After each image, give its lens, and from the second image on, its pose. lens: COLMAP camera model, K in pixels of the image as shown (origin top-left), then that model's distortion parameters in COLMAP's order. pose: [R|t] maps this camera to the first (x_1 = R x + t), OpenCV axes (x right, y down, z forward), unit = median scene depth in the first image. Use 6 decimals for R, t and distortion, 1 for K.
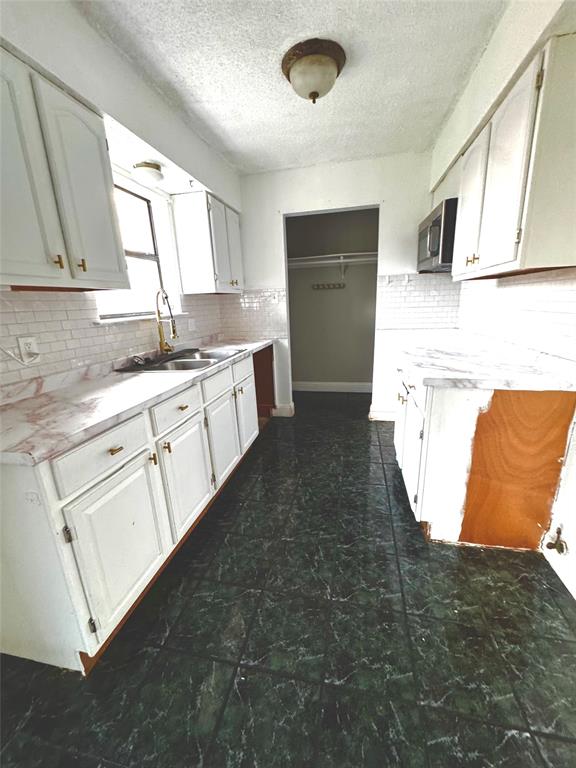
lens RADIAL K [[307.6, 0, 286.8], [0, 307.6, 385.8], [0, 0, 1]] dist [0.001257, 0.000158]
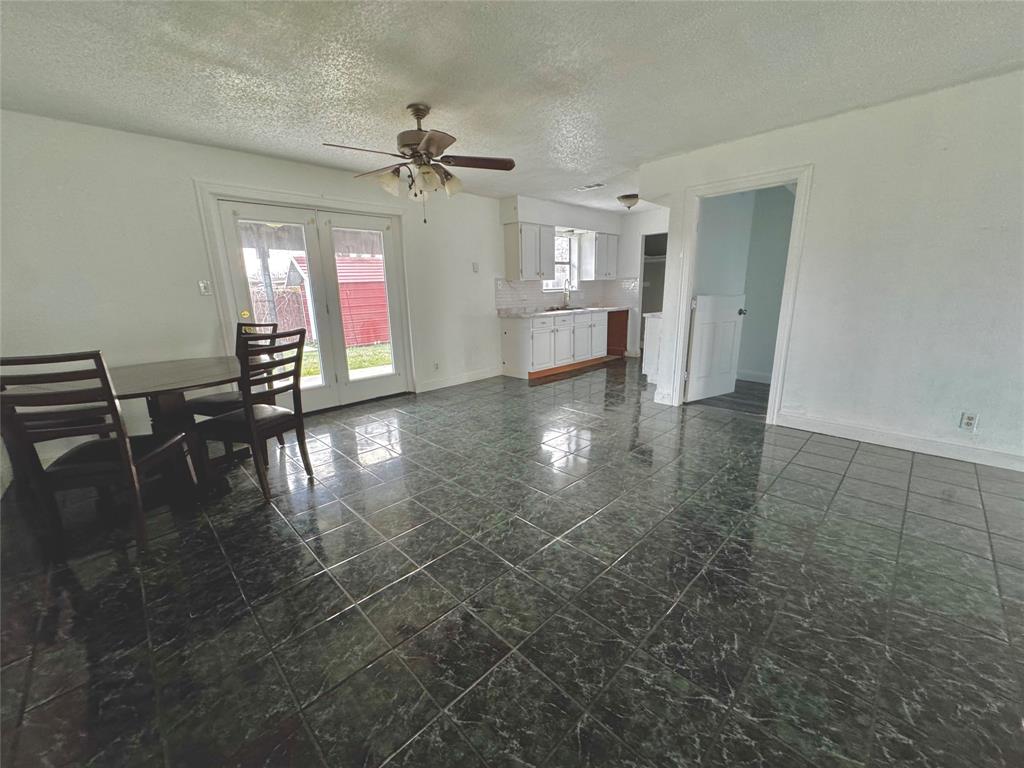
lens RADIAL K [[410.2, 0, 511.9], [0, 410.2, 385.1], [0, 0, 1]] dist [0.001257, 0.000158]
pose [[0.840093, 0.147035, -0.522135, 0.899015], [-0.155042, 0.987493, 0.028626, 0.419407], [0.519814, 0.056905, 0.852382, -1.676399]]
